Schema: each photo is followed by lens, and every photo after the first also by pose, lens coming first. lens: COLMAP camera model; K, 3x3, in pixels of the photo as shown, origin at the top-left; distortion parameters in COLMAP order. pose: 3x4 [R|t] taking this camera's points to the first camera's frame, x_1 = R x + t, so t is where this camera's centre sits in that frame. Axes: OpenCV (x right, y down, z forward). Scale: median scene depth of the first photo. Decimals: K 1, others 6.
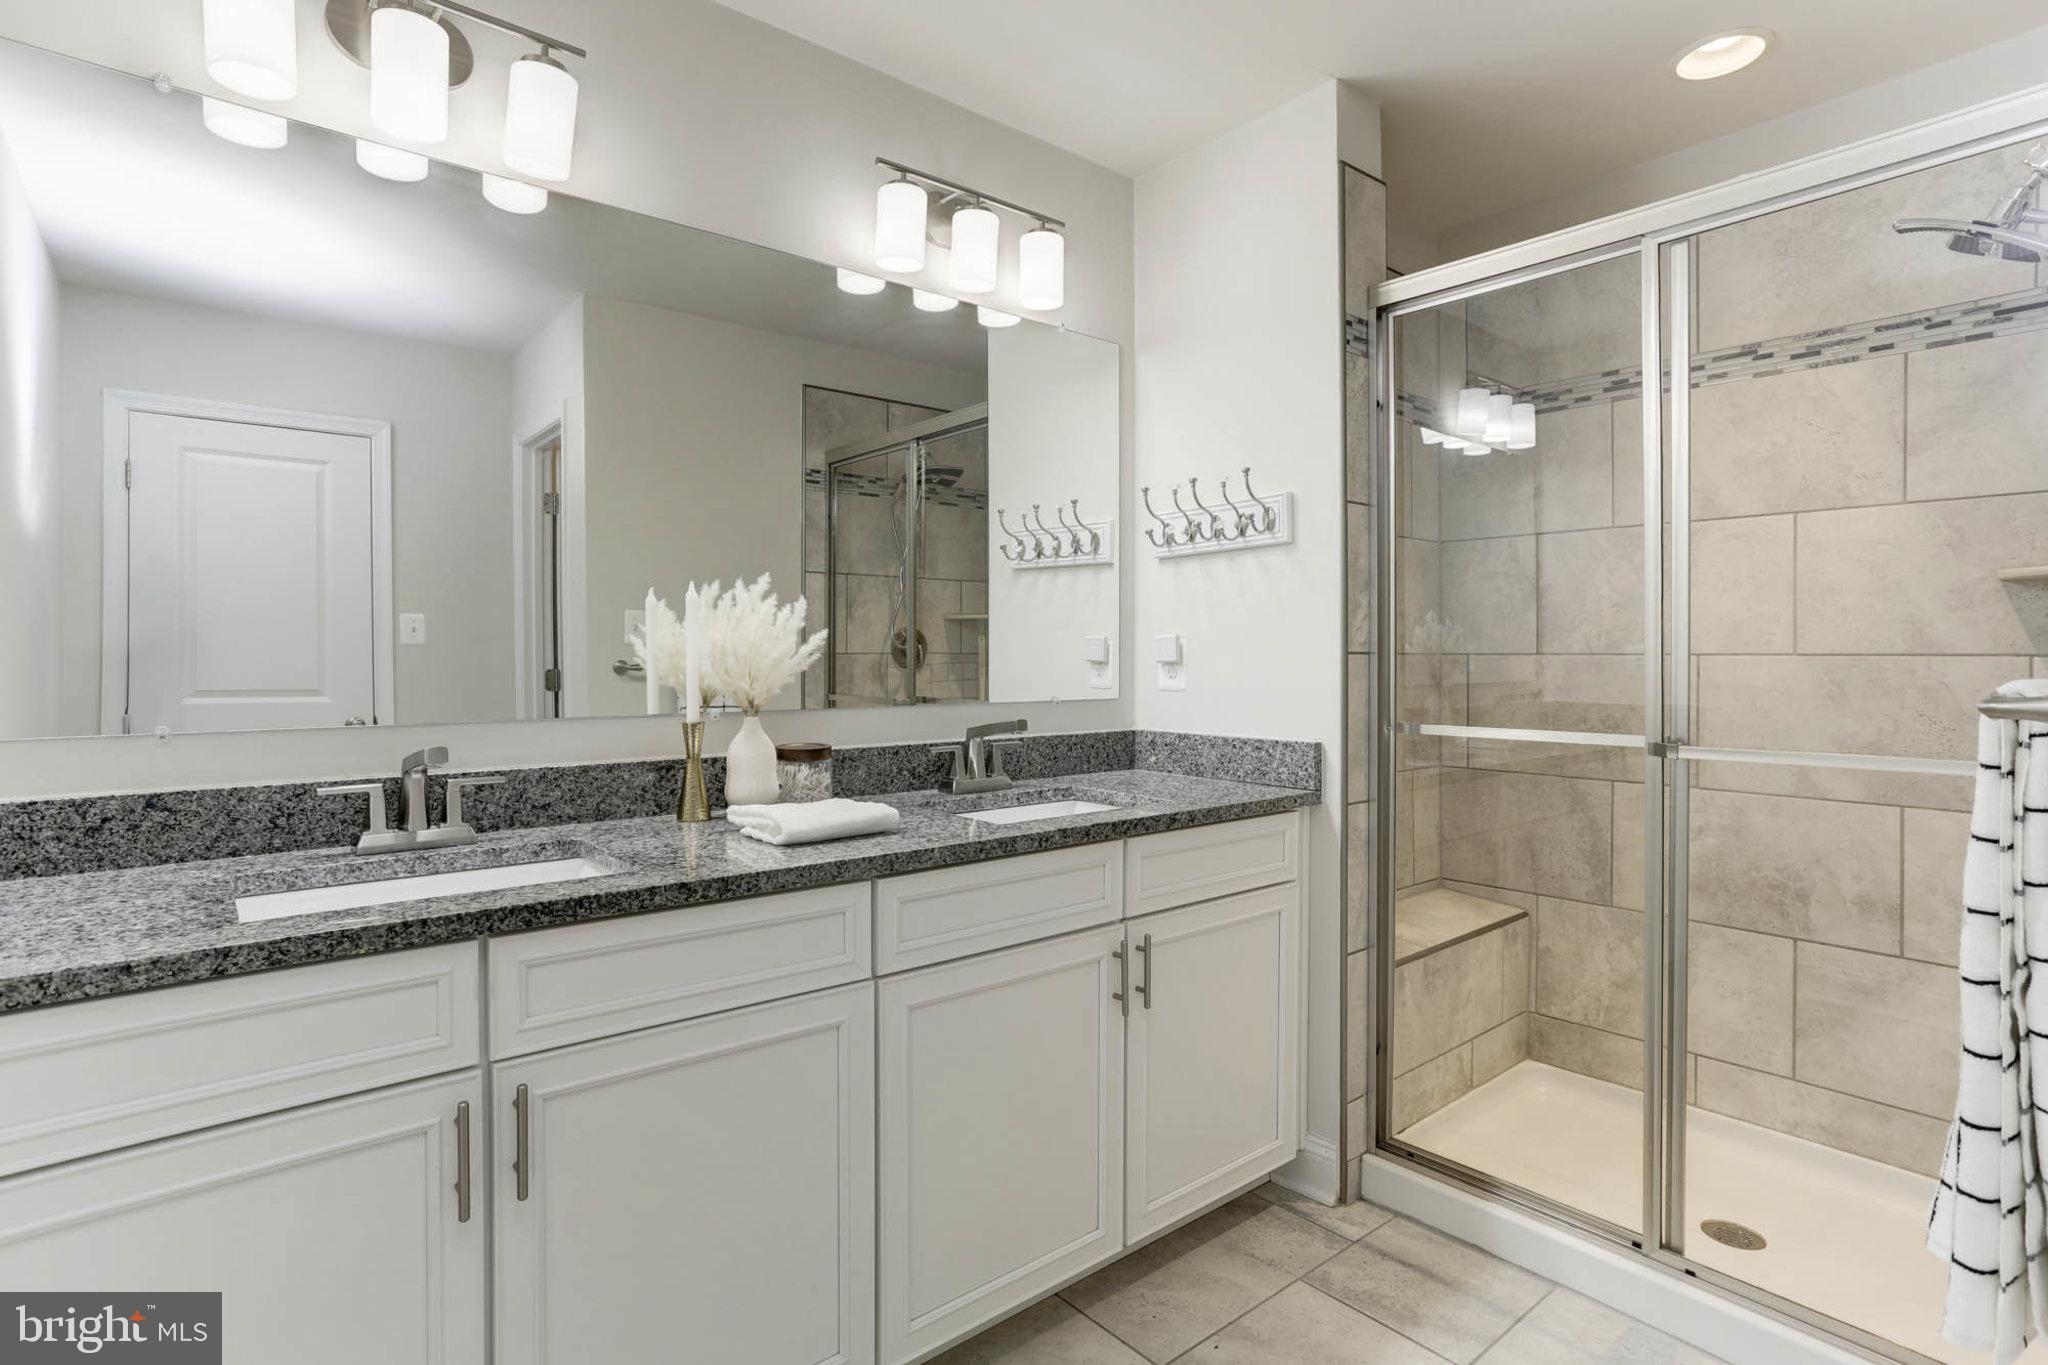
lens RADIAL K [[1016.1, 0, 1053.4], [0, 1016.1, 641.0], [0, 0, 1]] dist [-0.052995, 0.042355]
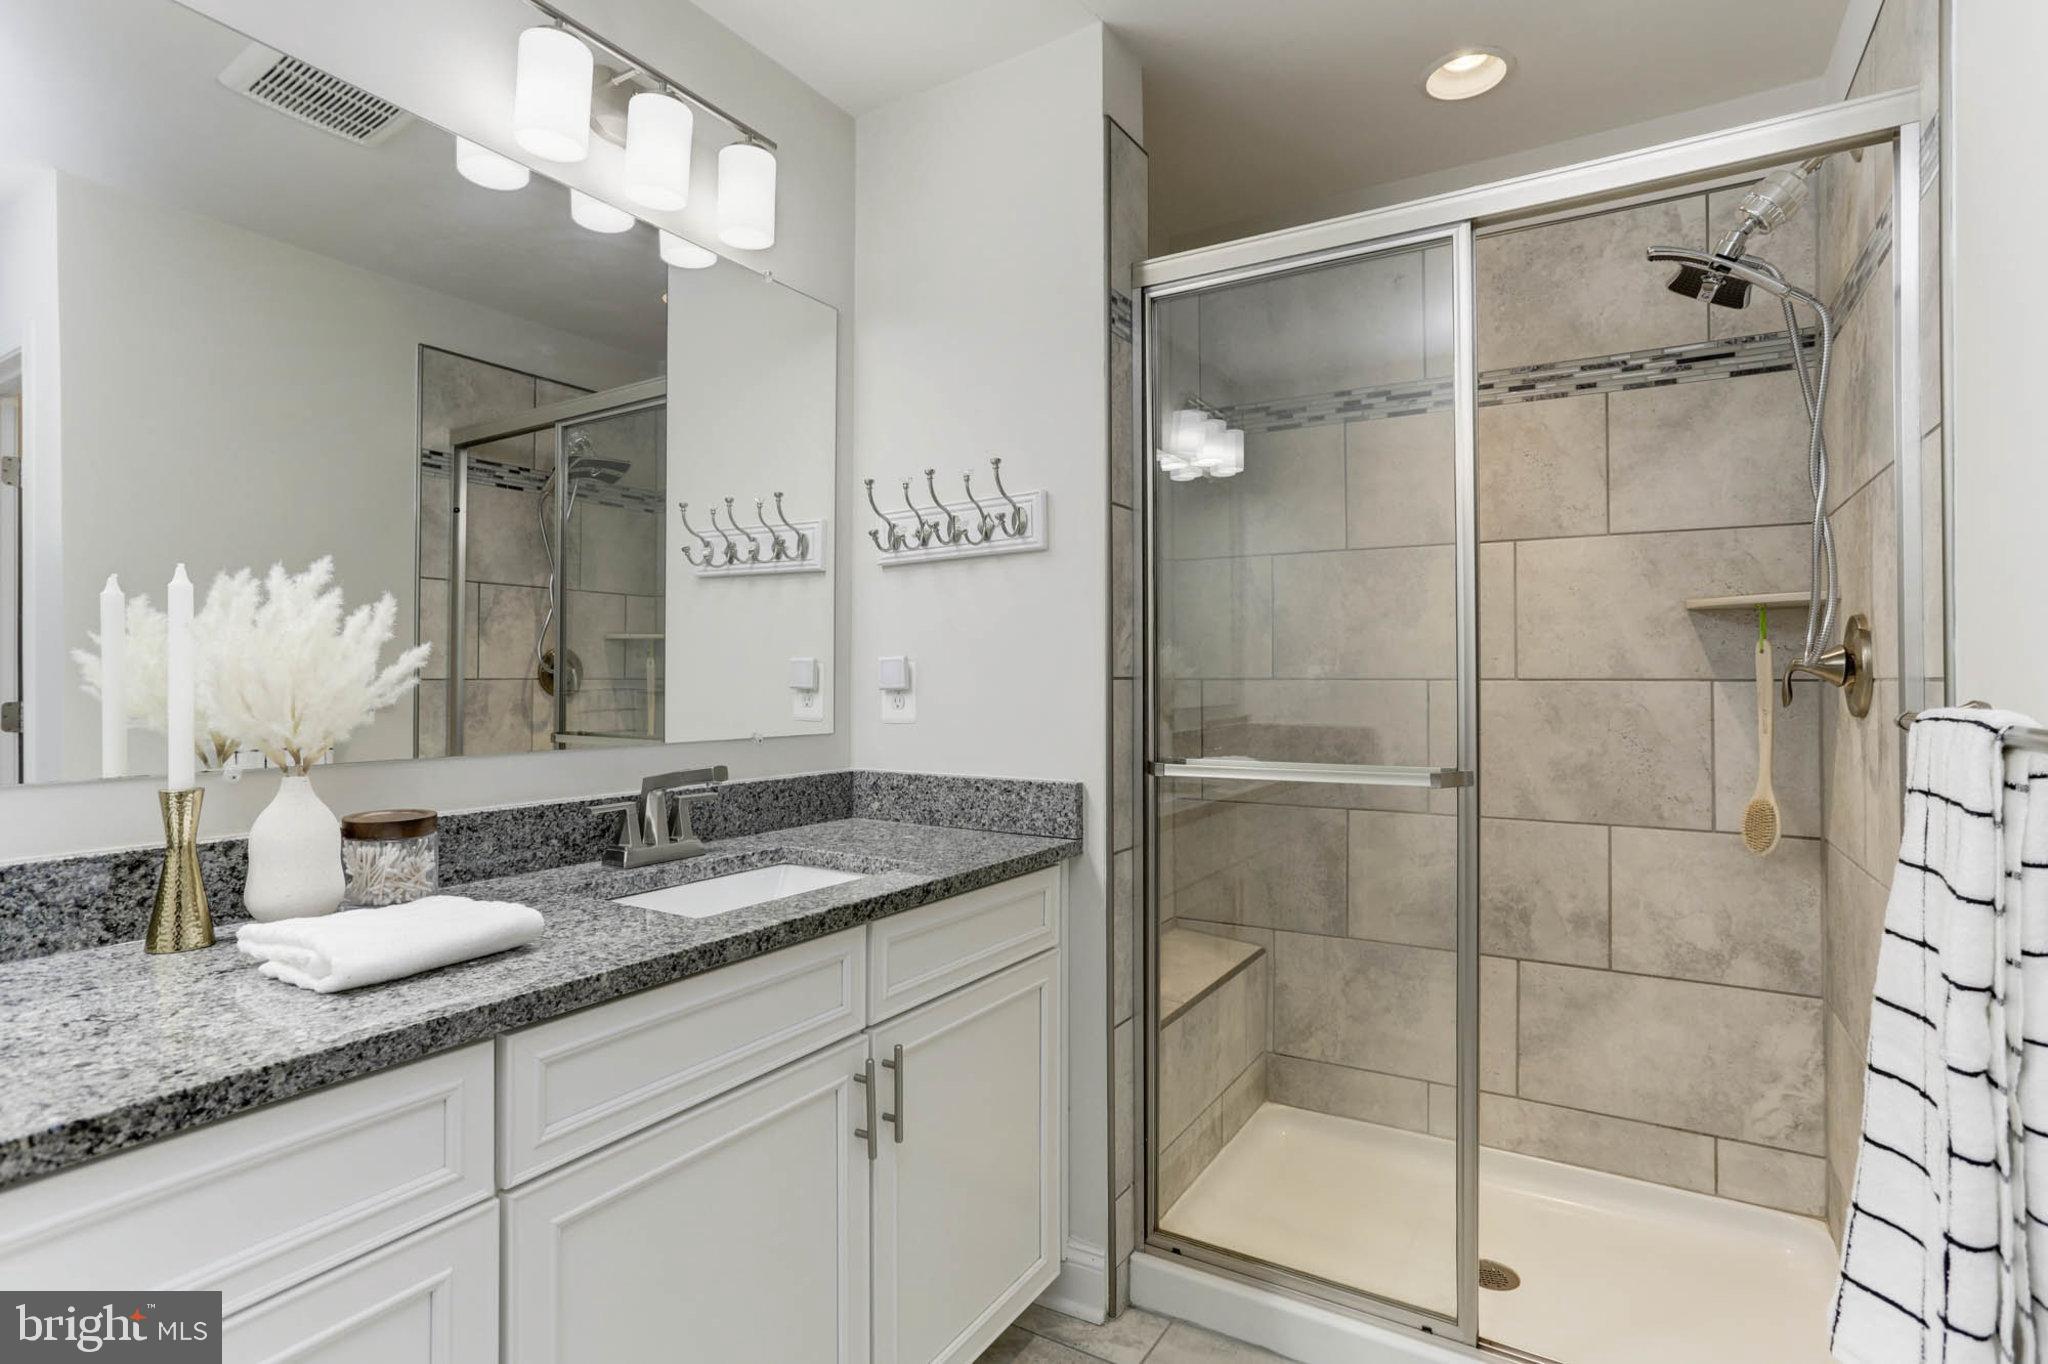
lens RADIAL K [[985.6, 0, 1034.4], [0, 985.6, 663.0], [0, 0, 1]] dist [-0.055619, 0.036809]
pose [[0.951632, 0.004302, 0.307210, -0.031469], [-0.003212, 0.999987, -0.004053, 0.002441], [-0.307224, 0.002870, 0.951633, 0.219126]]
